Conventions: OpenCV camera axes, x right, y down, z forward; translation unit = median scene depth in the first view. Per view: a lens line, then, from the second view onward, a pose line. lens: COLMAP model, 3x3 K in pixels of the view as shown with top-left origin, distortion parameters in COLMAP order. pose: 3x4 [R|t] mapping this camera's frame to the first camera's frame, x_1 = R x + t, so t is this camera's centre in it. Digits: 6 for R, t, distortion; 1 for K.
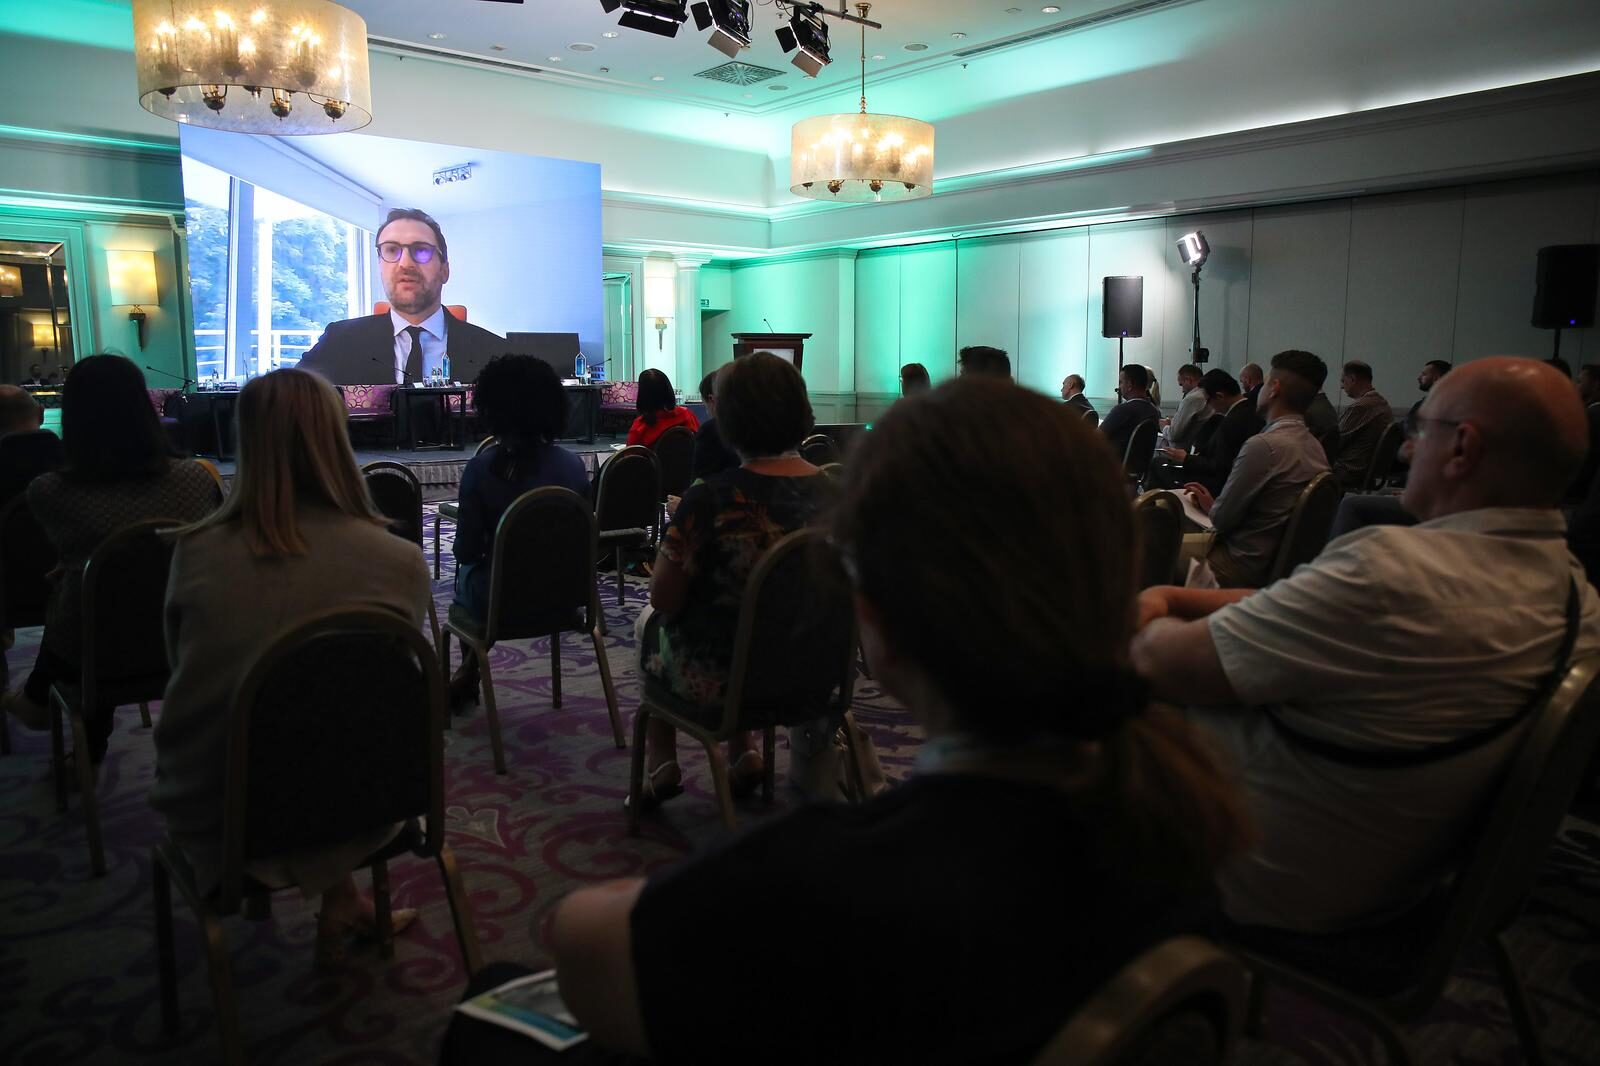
lens RADIAL K [[1094.1, 0, 800.0], [0, 1094.1, 533.0], [0, 0, 1]] dist [-0.059610, 0.003446]
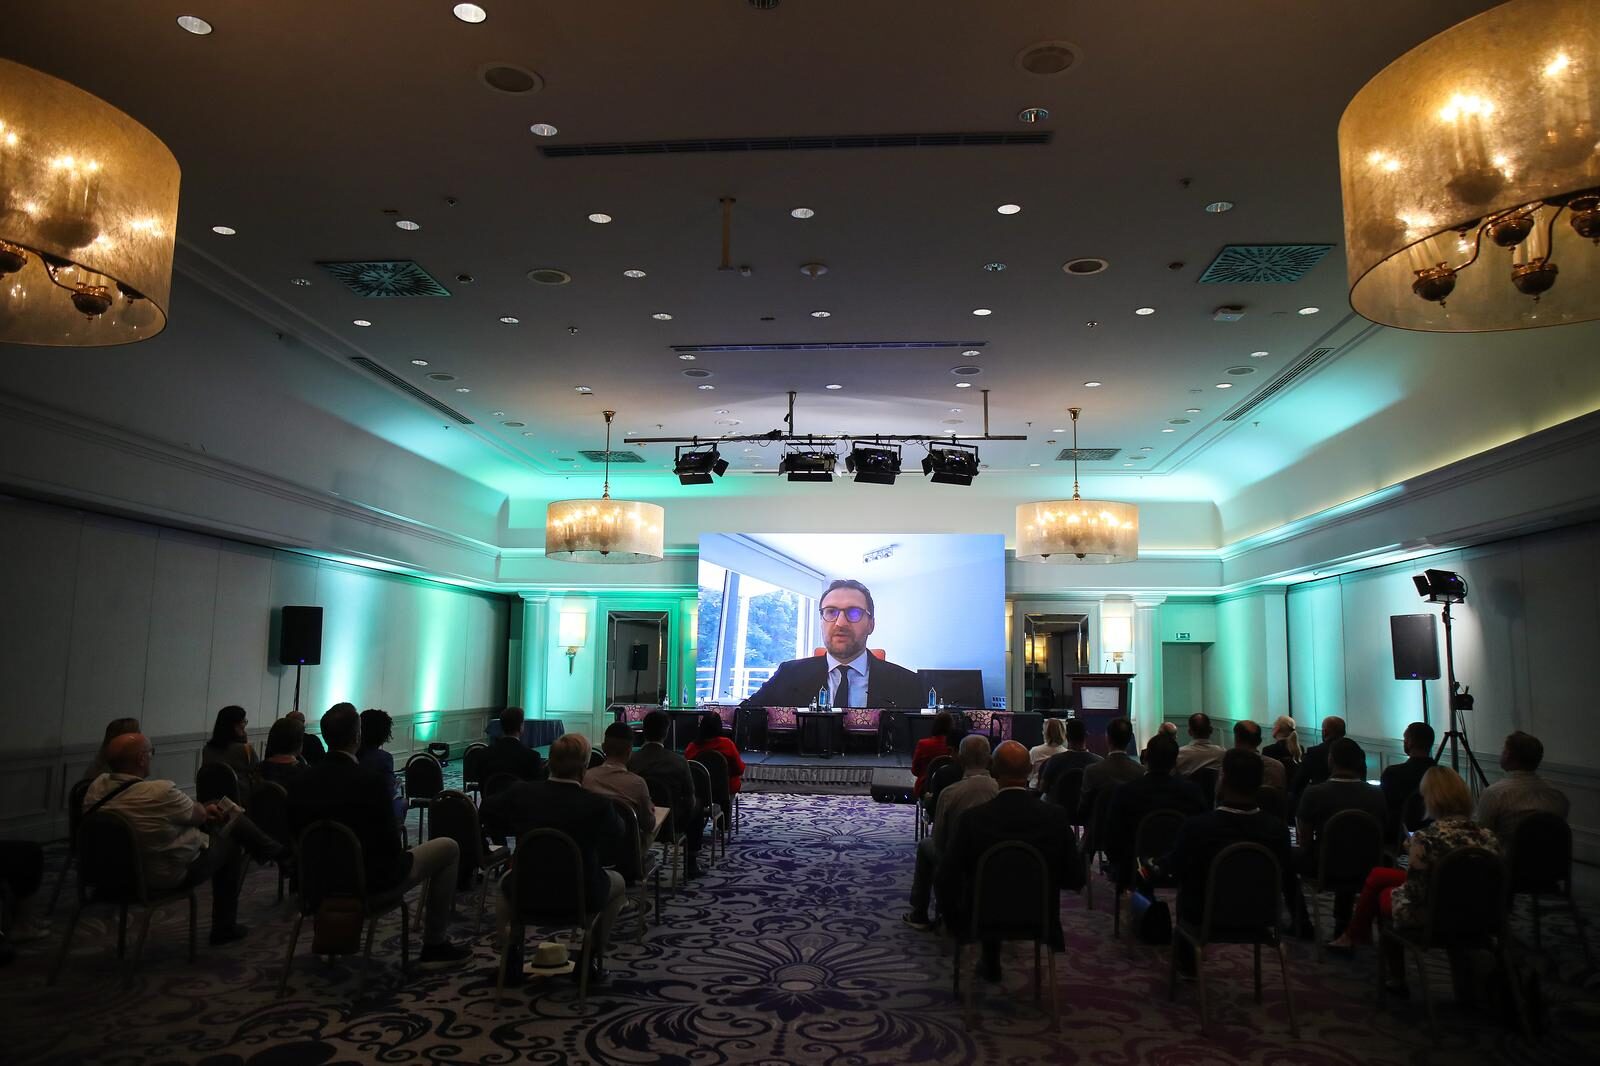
lens RADIAL K [[1094.1, 0, 800.0], [0, 1094.1, 533.0], [0, 0, 1]] dist [-0.059610, 0.003446]
pose [[0.710303, -0.077930, -0.699568, 0.594263], [-0.119662, 0.966017, -0.229110, -0.029910], [0.693650, 0.246450, 0.676840, -0.013114]]
